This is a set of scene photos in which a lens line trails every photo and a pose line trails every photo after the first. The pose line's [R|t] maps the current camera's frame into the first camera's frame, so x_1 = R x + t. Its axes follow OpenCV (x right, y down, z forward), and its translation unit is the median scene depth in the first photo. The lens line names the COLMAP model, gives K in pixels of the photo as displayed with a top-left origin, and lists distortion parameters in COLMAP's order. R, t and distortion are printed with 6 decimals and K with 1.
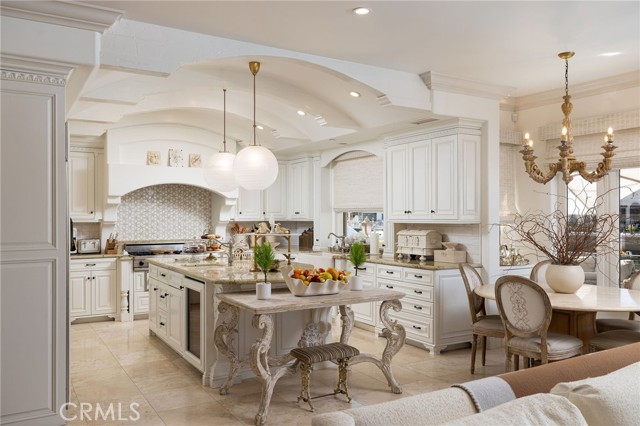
lens RADIAL K [[504.8, 0, 319.3], [0, 504.8, 213.3], [0, 0, 1]] dist [0.003025, 0.001993]
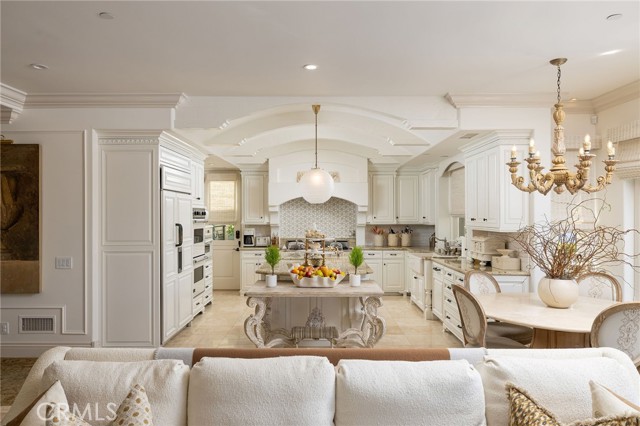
lens RADIAL K [[445.6, 0, 319.3], [0, 445.6, 213.7], [0, 0, 1]] dist [-0.000054, -0.002315]
pose [[0.859727, -0.000878, -0.510753, 0.393975], [0.002980, 0.999990, 0.003297, -0.019349], [0.510745, -0.004357, 0.859721, 0.023342]]
